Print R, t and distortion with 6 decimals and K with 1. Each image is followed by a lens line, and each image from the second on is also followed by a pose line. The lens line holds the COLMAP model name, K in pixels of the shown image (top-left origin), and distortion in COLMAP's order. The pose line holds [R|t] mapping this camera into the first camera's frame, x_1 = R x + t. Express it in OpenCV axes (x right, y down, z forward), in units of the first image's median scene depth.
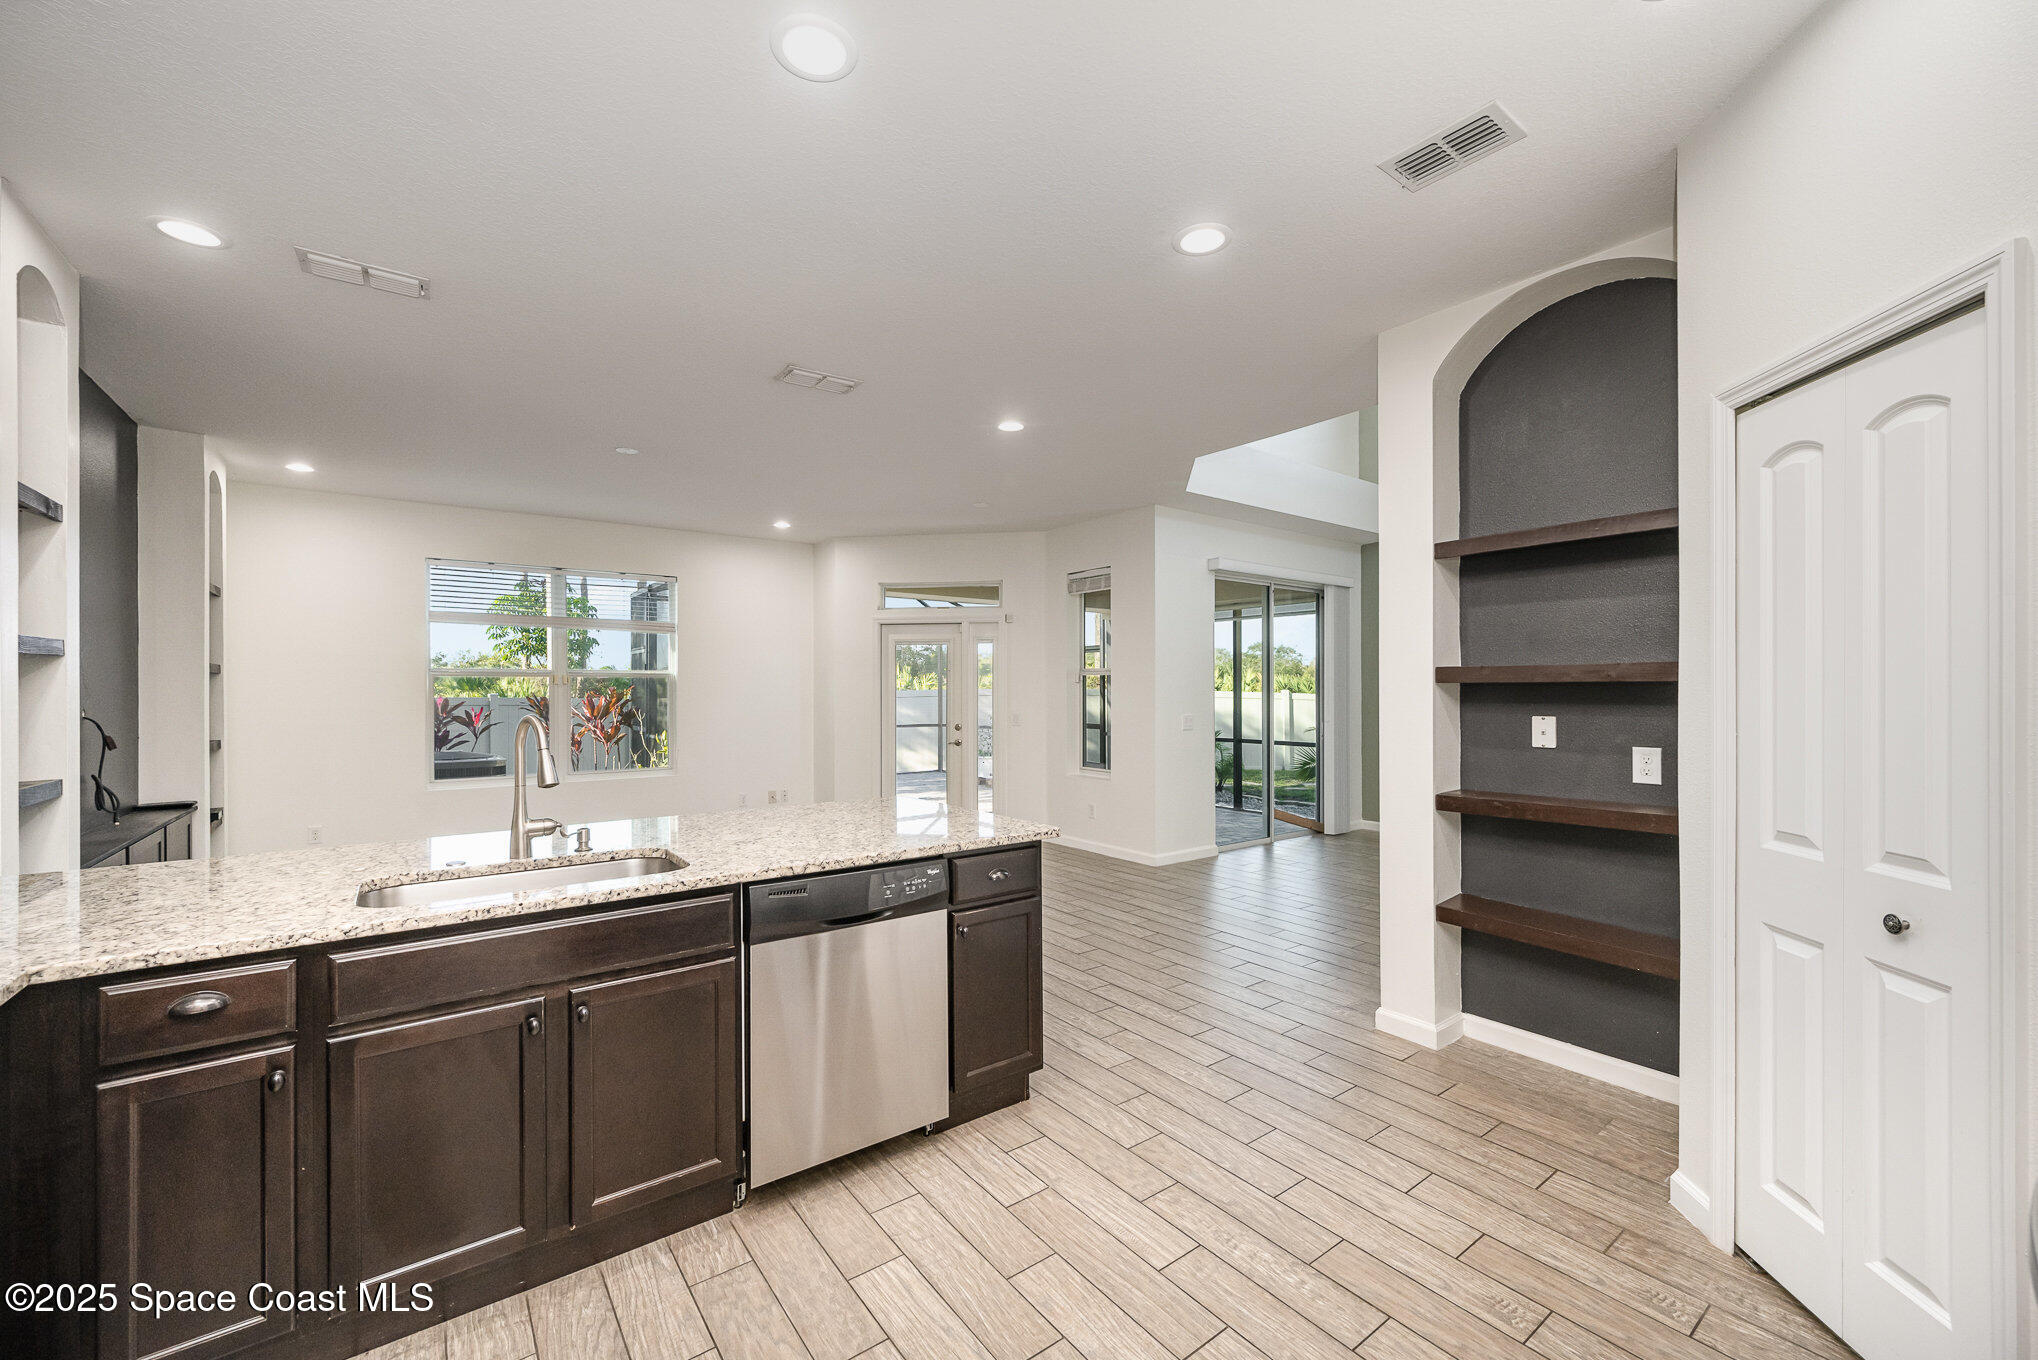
lens RADIAL K [[814.3, 0, 1020.8], [0, 814.3, 689.6], [0, 0, 1]] dist [-0.000260, -0.000182]
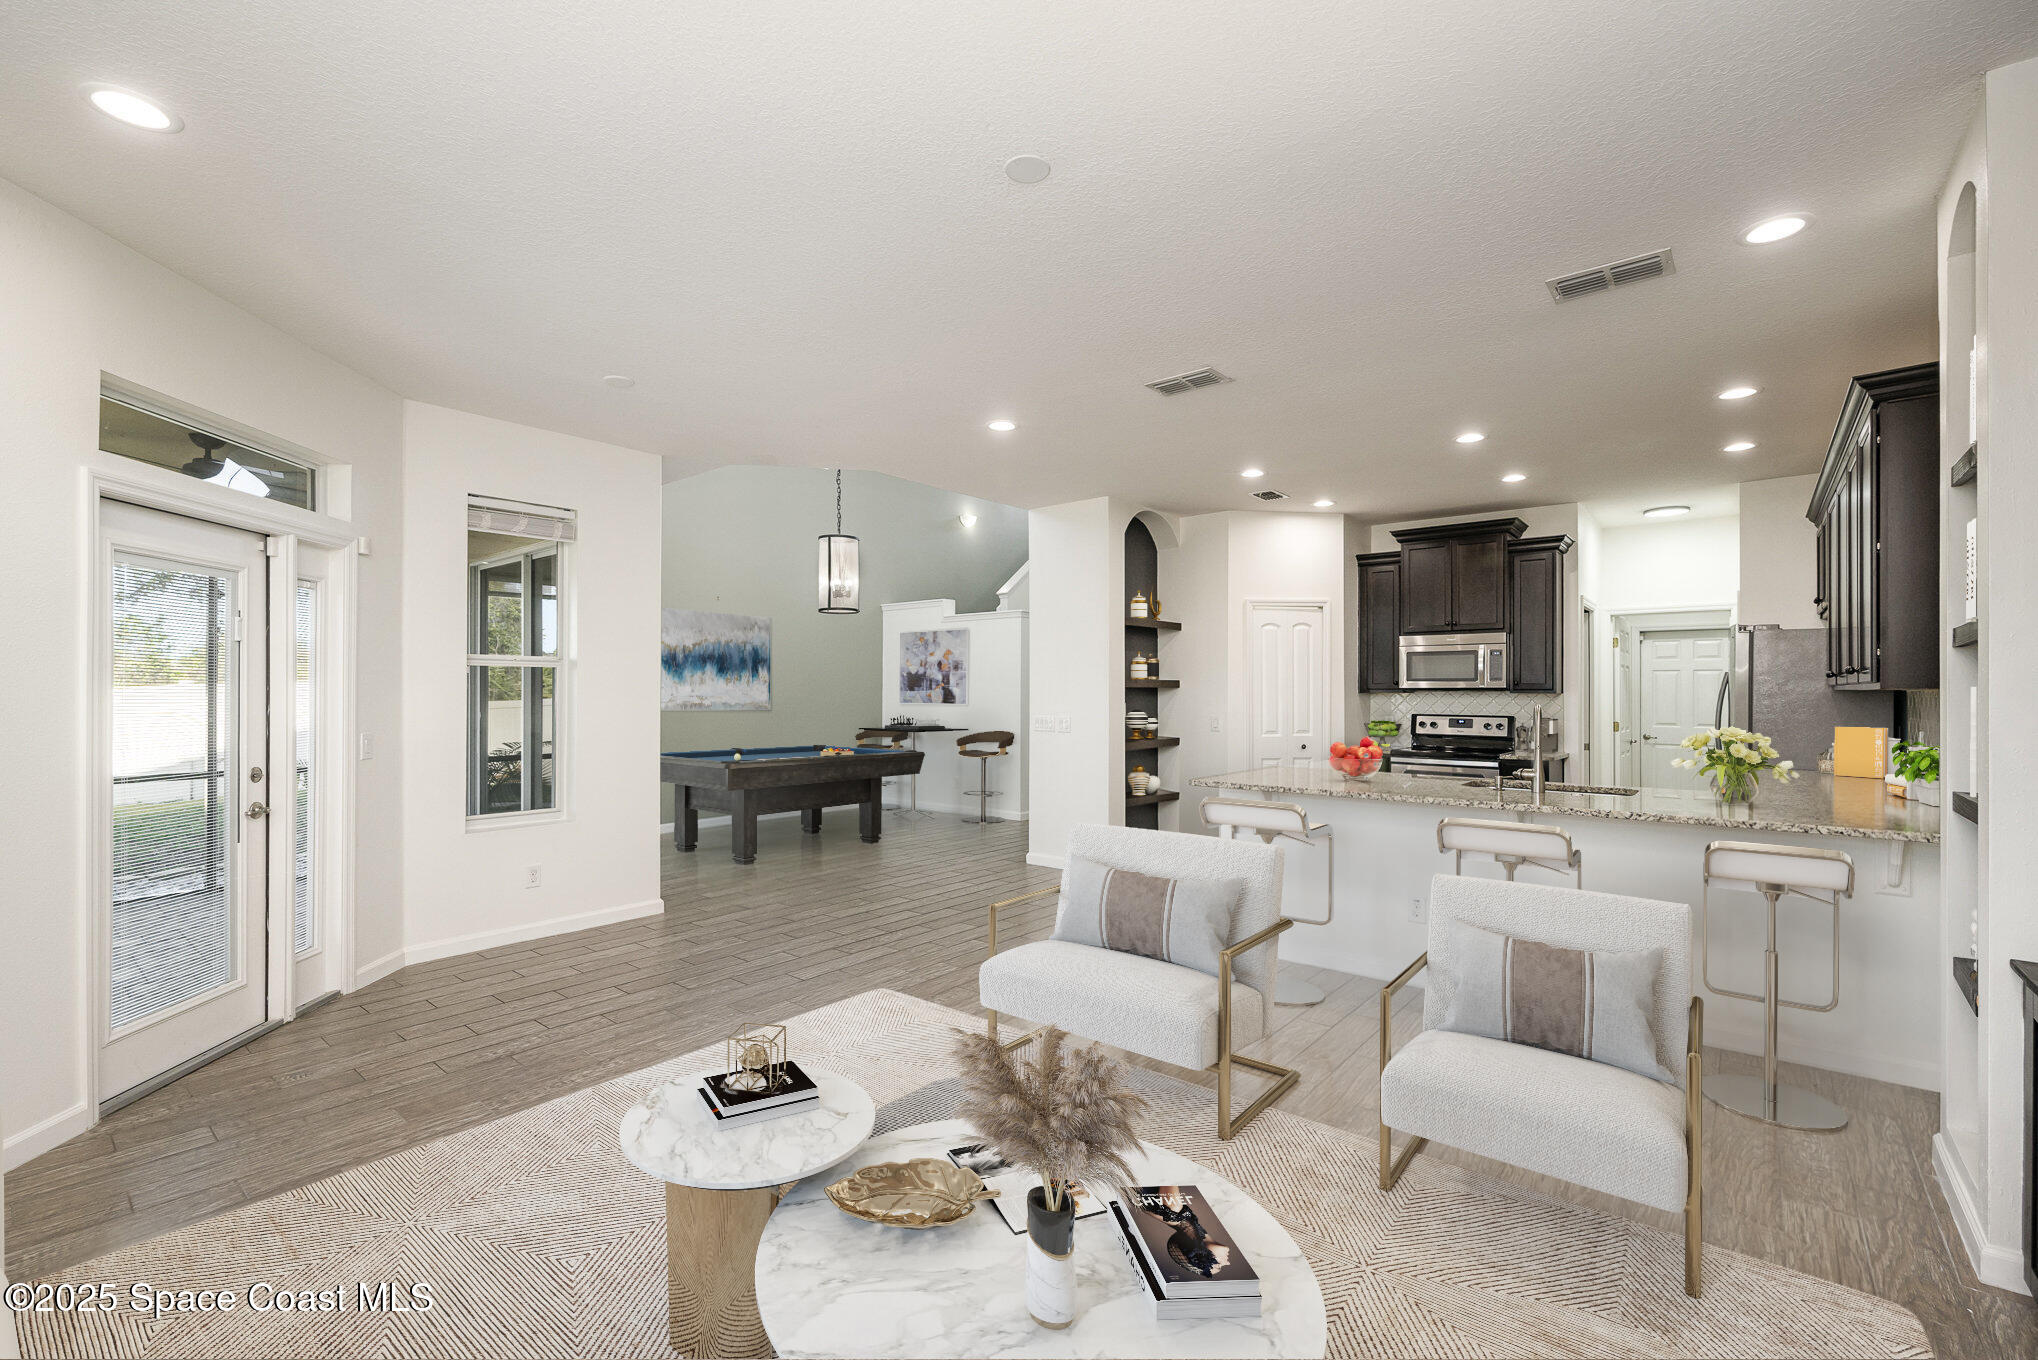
lens RADIAL K [[885.2, 0, 987.7], [0, 885.2, 685.9], [0, 0, 1]] dist [0.001567, -0.023327]
pose [[-0.216195, 0.005244, 0.976336, -2.020864], [-0.002240, 0.999980, -0.005867, 0.003294], [-0.976348, -0.003456, -0.216179, 2.372118]]
